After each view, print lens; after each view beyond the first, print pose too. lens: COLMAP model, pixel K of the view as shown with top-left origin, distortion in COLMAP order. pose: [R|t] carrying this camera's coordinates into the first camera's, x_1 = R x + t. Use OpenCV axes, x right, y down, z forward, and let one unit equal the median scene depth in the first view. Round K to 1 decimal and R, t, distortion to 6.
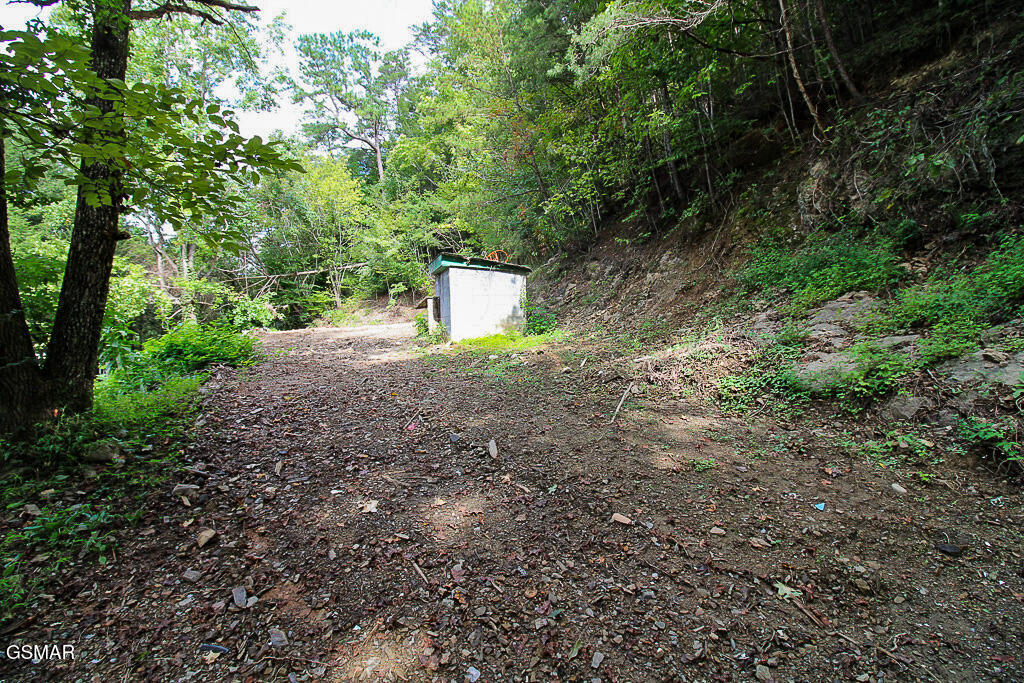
lens RADIAL K [[476.8, 0, 519.0], [0, 476.8, 326.4], [0, 0, 1]] dist [-0.001817, -0.011063]
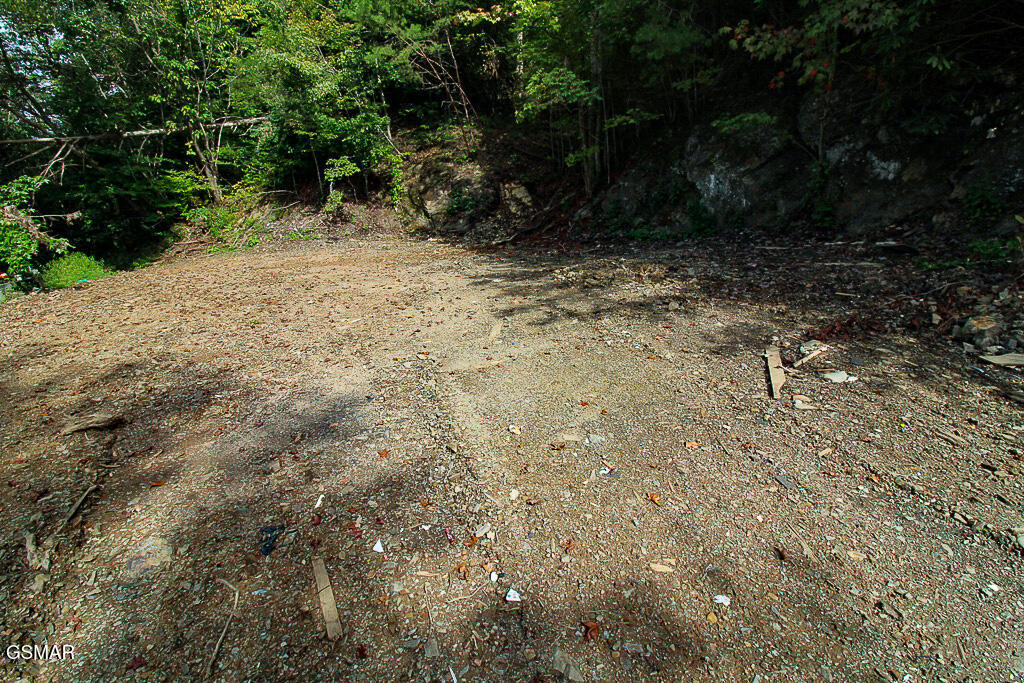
lens RADIAL K [[476.8, 0, 514.2], [0, 476.8, 328.5], [0, 0, 1]] dist [-0.001817, -0.011063]
pose [[0.982878, -0.038389, 0.180212, -0.170559], [-0.006034, 0.970824, 0.239715, -0.036581], [-0.184157, -0.236698, 0.953971, 0.438552]]
